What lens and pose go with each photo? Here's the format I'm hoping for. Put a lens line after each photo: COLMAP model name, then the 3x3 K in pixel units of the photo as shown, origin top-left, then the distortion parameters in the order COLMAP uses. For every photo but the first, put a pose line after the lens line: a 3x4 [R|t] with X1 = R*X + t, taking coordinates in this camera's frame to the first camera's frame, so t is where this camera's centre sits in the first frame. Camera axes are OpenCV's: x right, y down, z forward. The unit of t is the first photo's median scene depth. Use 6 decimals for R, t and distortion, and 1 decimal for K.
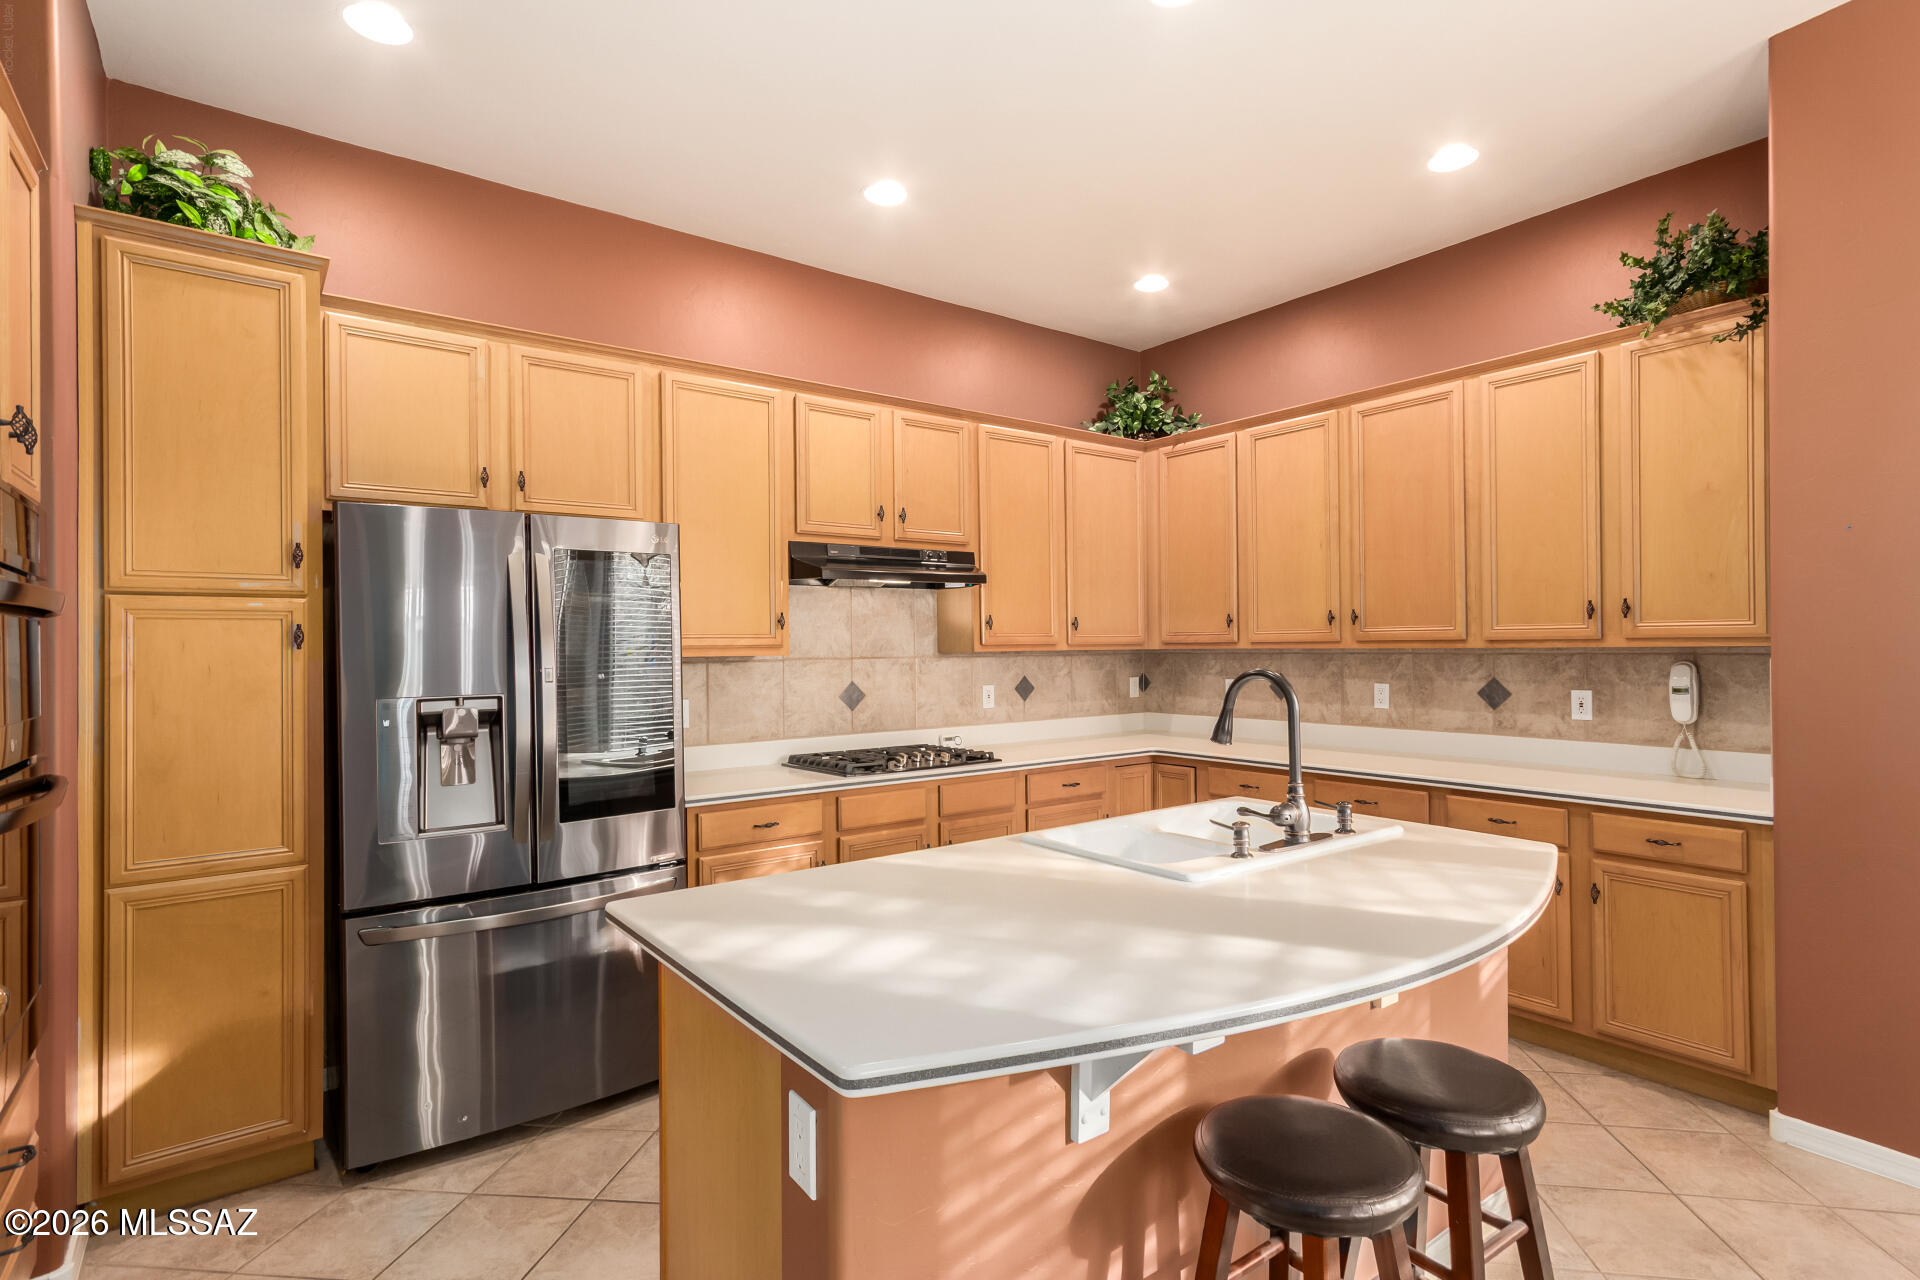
lens RADIAL K [[901.9, 0, 960.0], [0, 901.9, 640.0], [0, 0, 1]] dist [-0.001982, 0.000033]
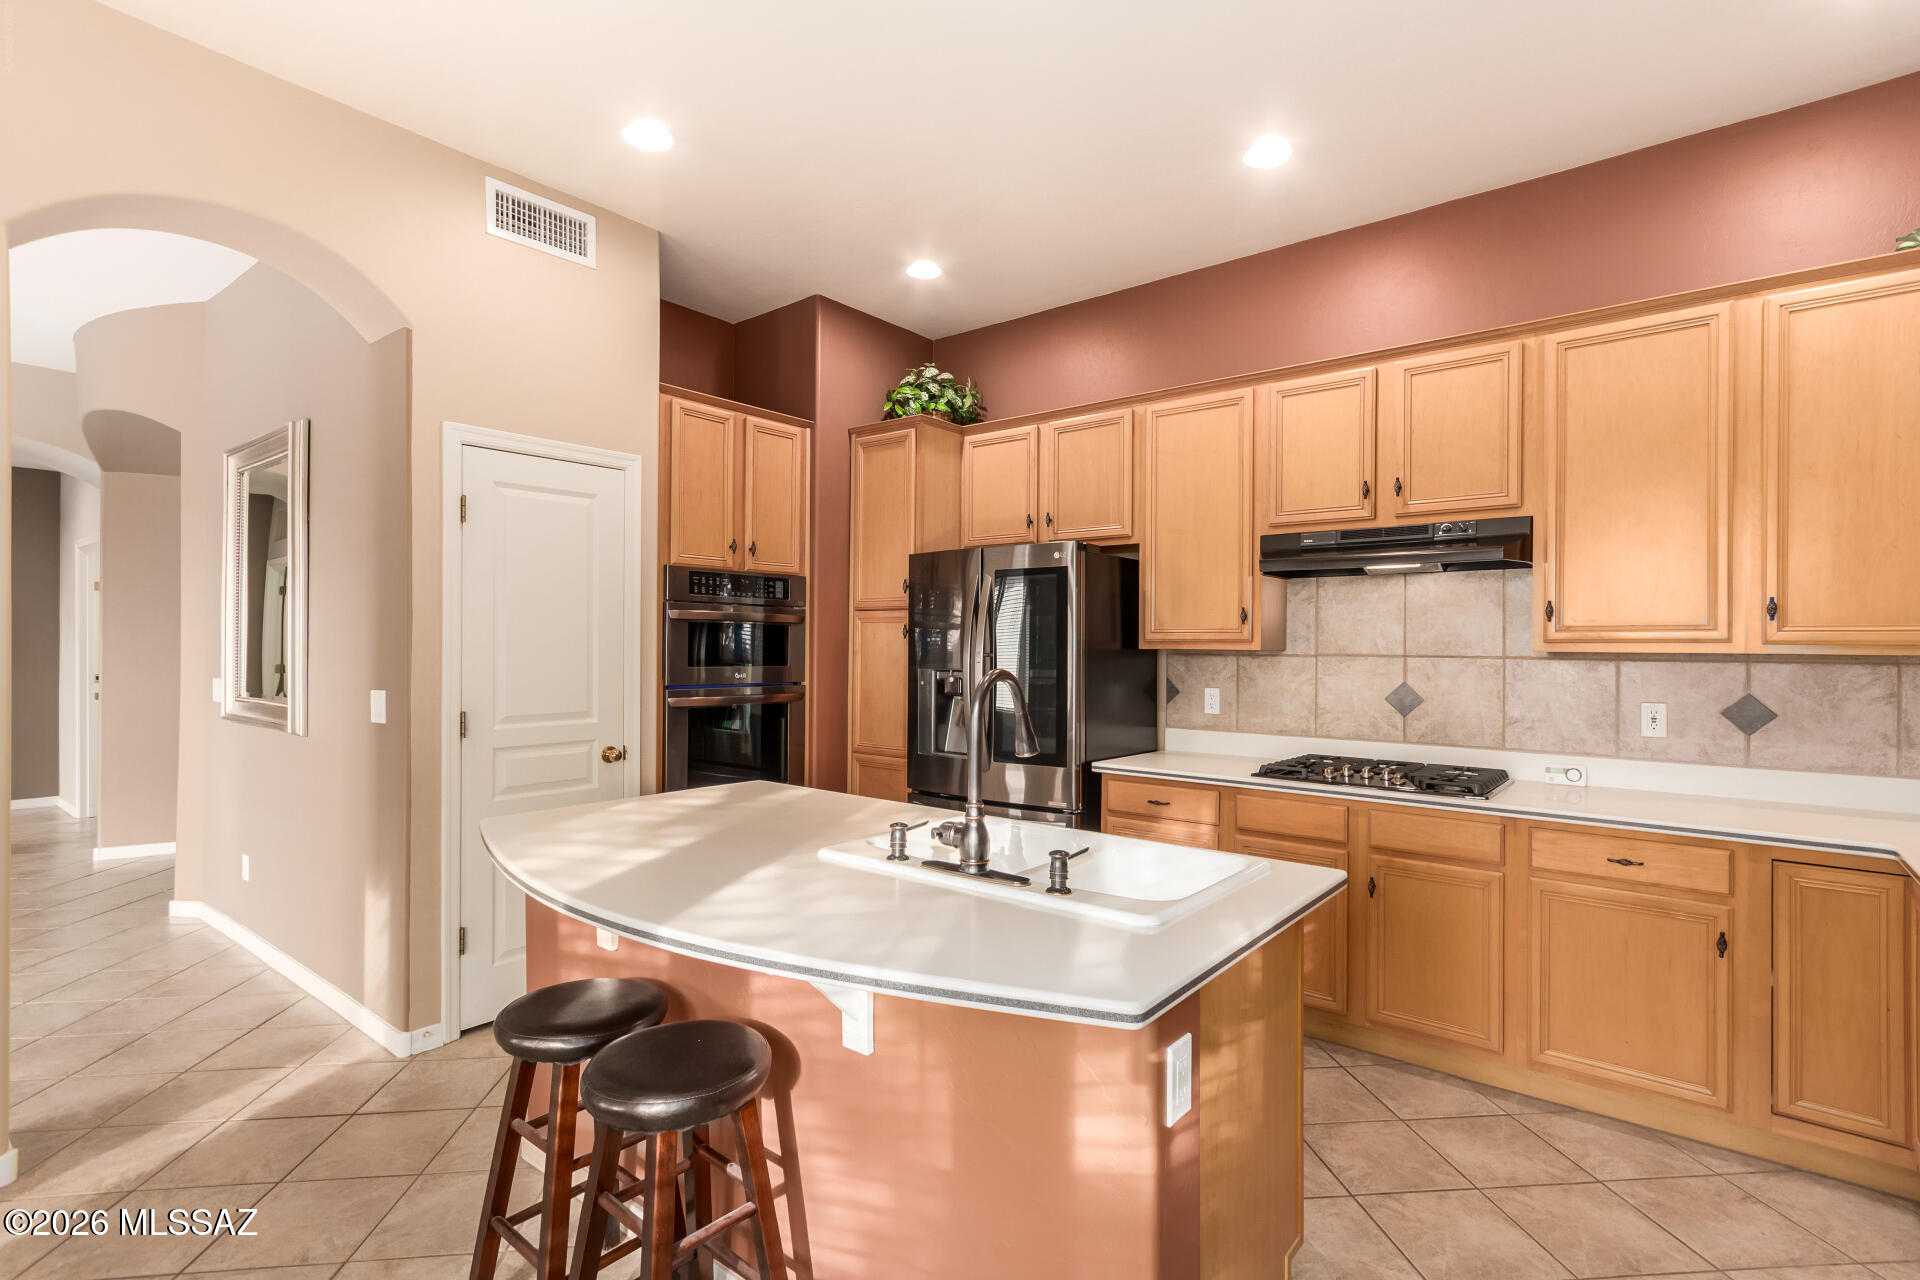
lens RADIAL K [[925.2, 0, 960.0], [0, 925.2, 640.0], [0, 0, 1]] dist [-0.000896, -0.000013]
pose [[0.262215, 0.012032, -0.964934, 0.636811], [0.001151, 0.999918, 0.012781, -0.006951], [0.965009, -0.004462, 0.262179, 0.365551]]
